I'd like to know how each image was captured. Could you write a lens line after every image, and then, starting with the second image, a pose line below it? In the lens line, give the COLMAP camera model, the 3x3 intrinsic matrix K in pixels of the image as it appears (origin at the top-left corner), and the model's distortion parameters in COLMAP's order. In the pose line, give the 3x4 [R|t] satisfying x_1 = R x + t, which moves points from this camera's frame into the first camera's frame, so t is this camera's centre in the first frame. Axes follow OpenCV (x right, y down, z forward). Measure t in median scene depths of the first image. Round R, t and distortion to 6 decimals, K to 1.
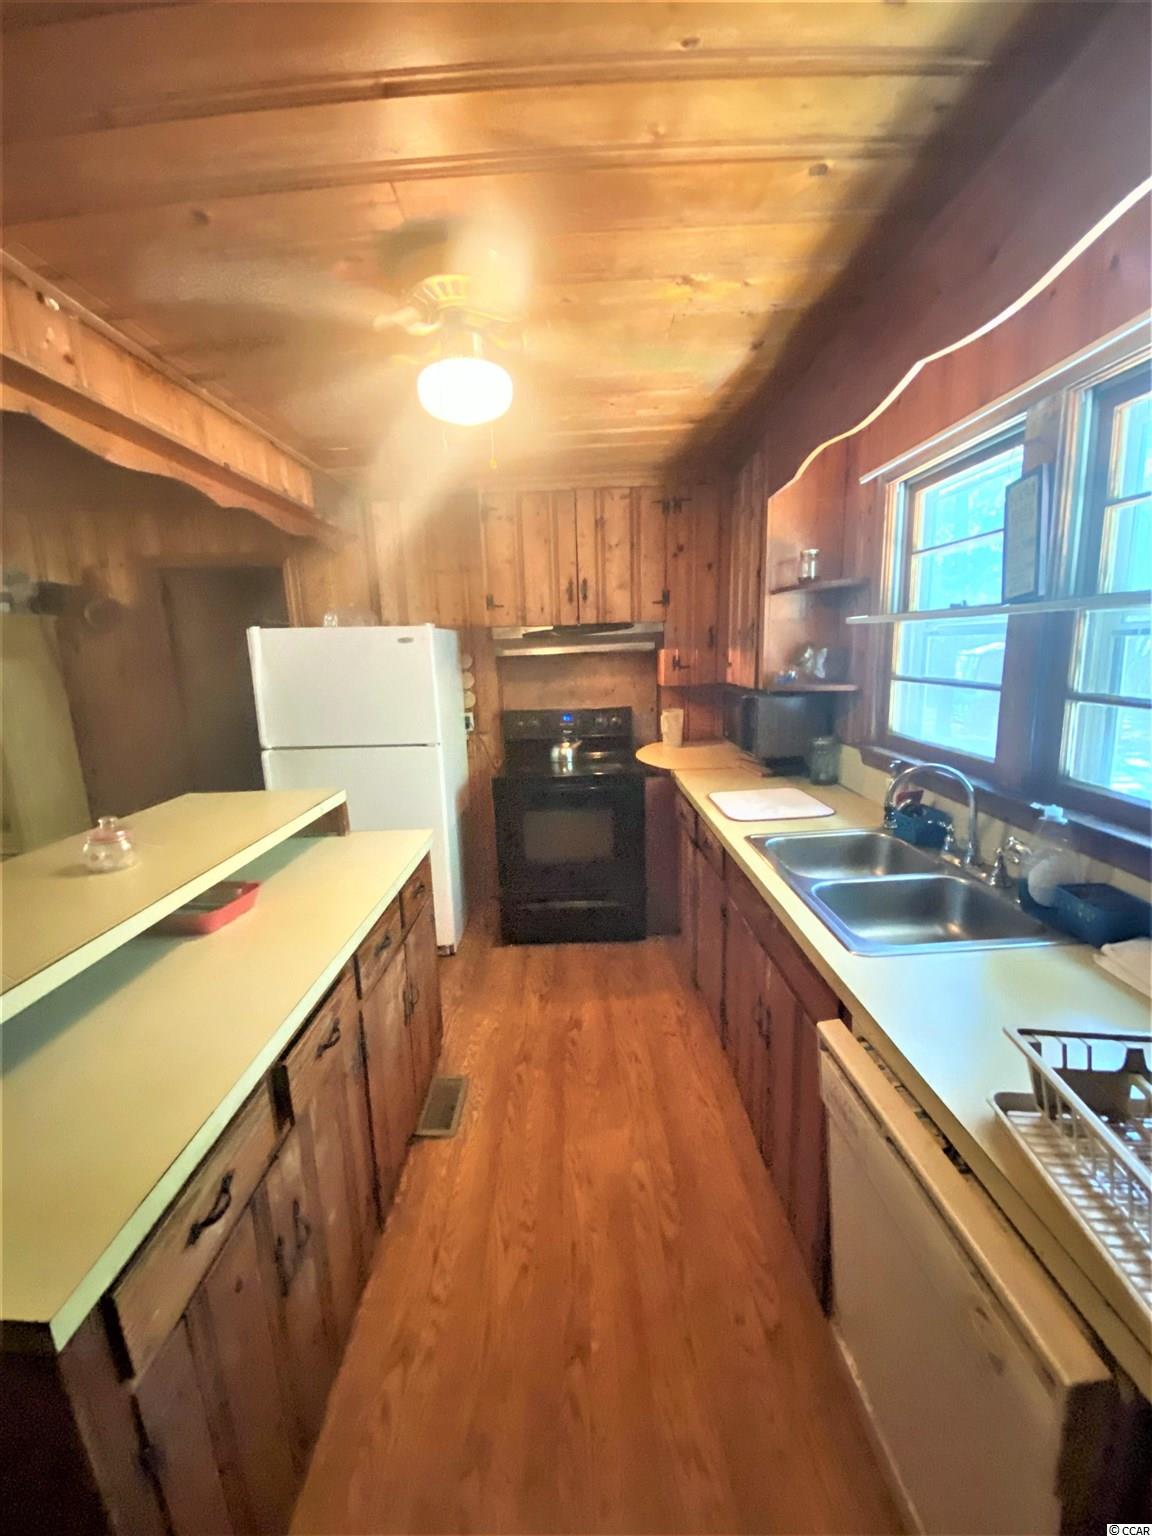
lens RADIAL K [[623.9, 0, 570.3], [0, 623.9, 768.0], [0, 0, 1]] dist [0.013999, -0.015260]
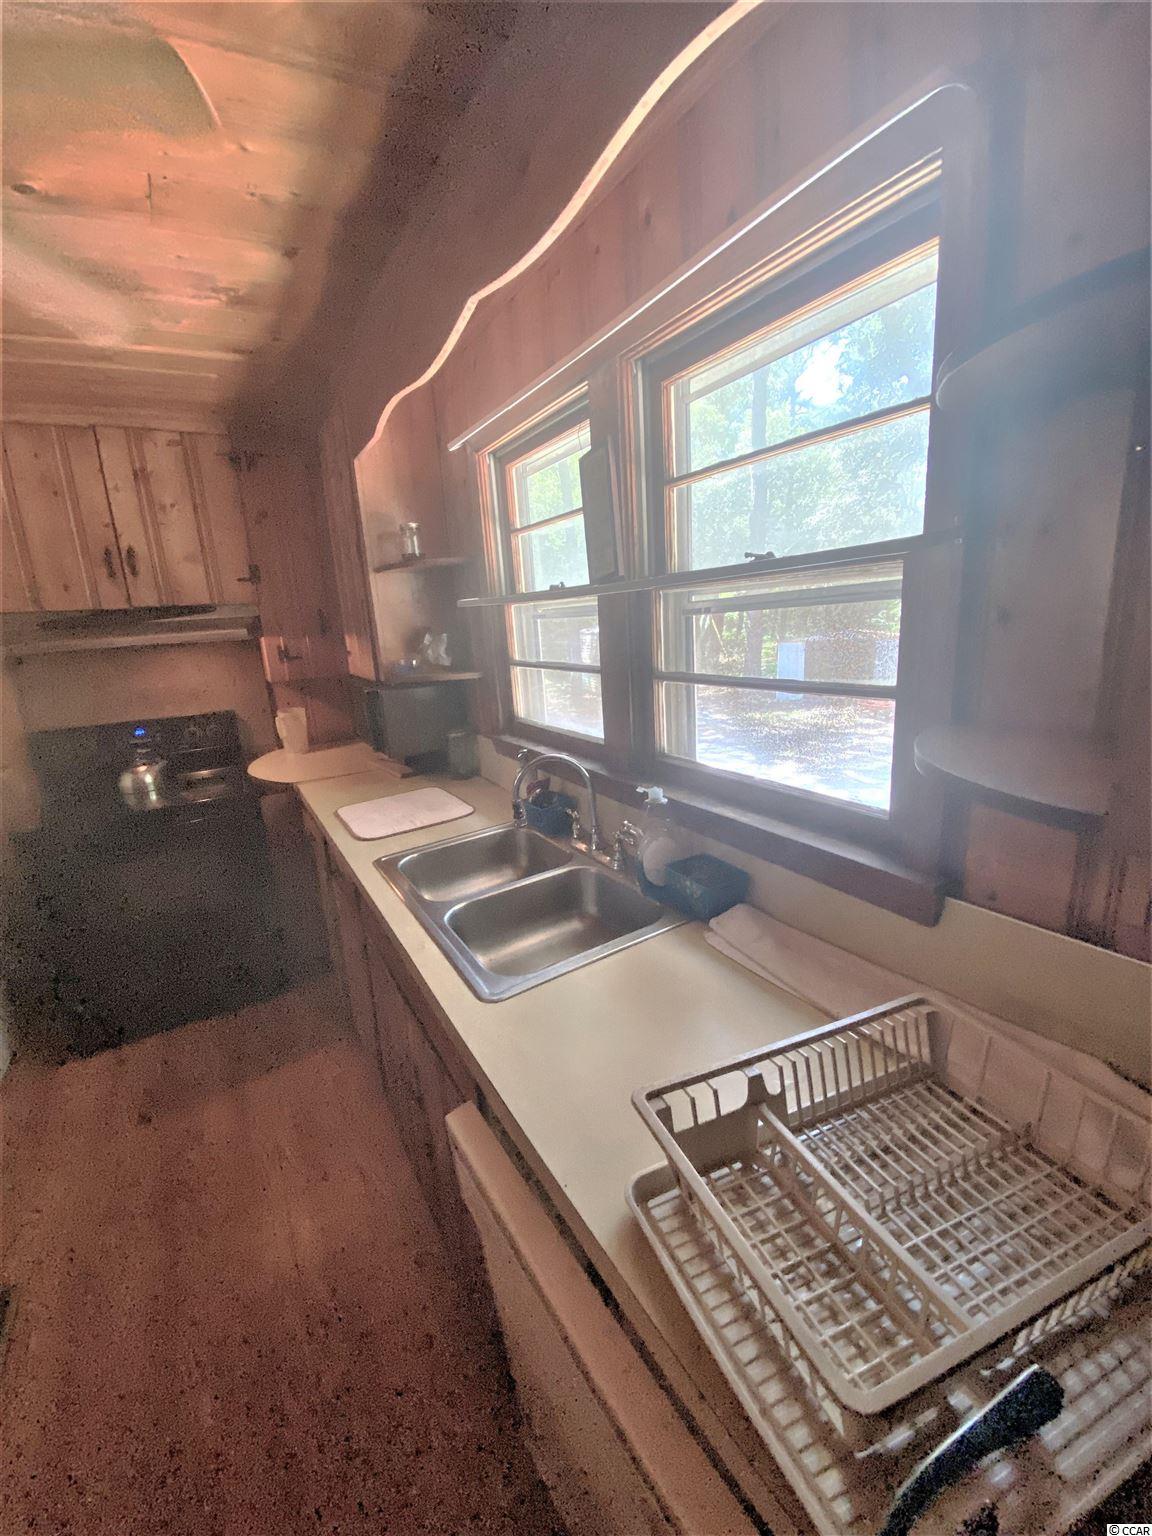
lens RADIAL K [[623.9, 0, 576.2], [0, 623.9, 767.7], [0, 0, 1]] dist [0.013999, -0.015260]
pose [[0.858712, -0.132947, 0.494913, 0.109197], [0.120812, 0.991060, 0.056607, -0.027461], [-0.498014, 0.011182, 0.867097, 0.124235]]
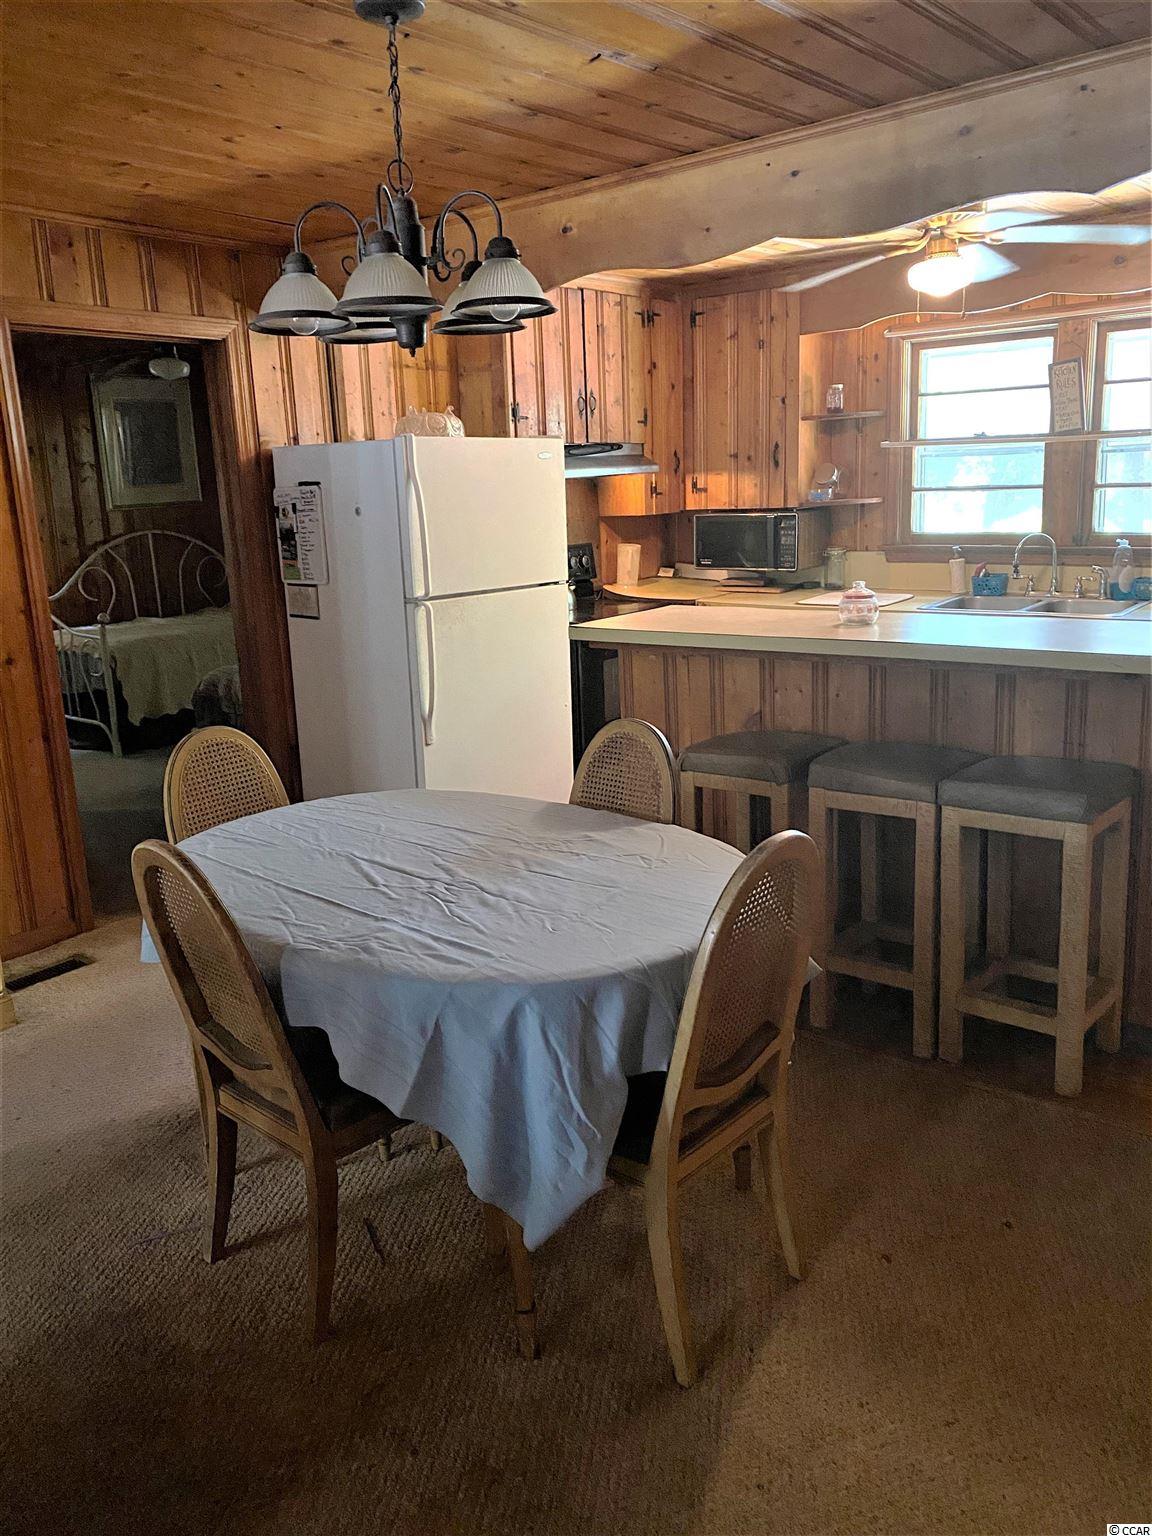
lens RADIAL K [[1185.9, 0, 583.4], [0, 1185.9, 763.0], [0, 0, 1]] dist [0.034063, 0.000527]
pose [[0.648750, -0.167814, 0.742268, -1.897506], [0.156235, 0.983977, 0.085909, 0.096539], [-0.744792, 0.060235, 0.664573, -0.111603]]
